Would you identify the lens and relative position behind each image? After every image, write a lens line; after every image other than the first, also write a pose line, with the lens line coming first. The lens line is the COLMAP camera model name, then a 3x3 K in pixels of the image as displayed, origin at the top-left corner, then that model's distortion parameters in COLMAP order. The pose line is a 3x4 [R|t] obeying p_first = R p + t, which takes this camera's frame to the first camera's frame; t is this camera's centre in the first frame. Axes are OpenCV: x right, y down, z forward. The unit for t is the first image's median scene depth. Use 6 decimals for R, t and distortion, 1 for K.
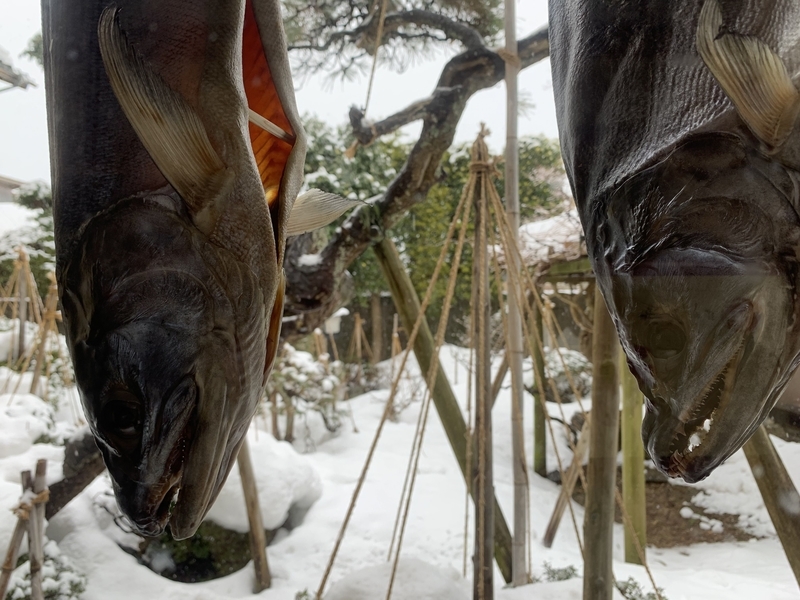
lens RADIAL K [[606.2, 0, 400.0], [0, 606.2, 300.0], [0, 0, 1]] dist [0.077950, -0.000095]
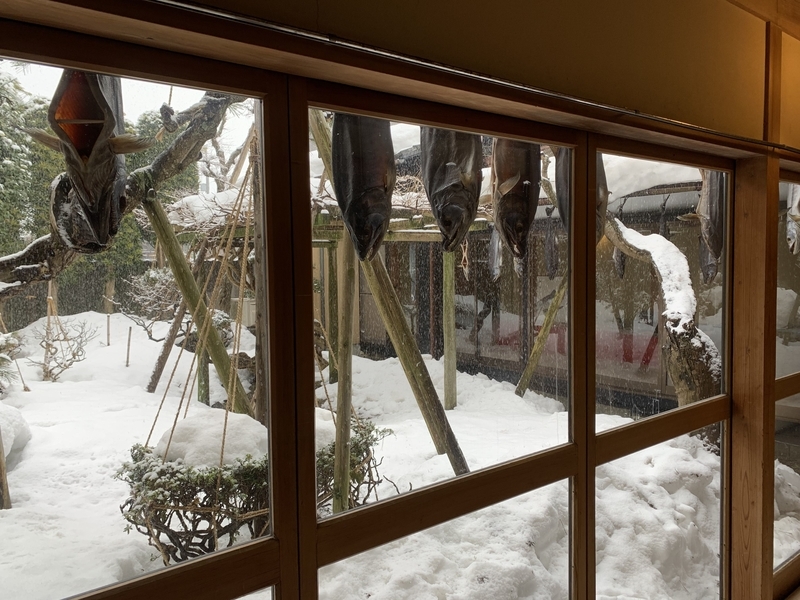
lens RADIAL K [[611.2, 0, 400.0], [0, 611.2, 300.0], [0, 0, 1]] dist [-0.000047, 0.000080]
pose [[0.798907, -0.045258, 0.599750, -2.763495], [0.017386, 0.998486, 0.052189, 0.401181], [-0.601203, -0.031267, 0.798484, -2.643613]]
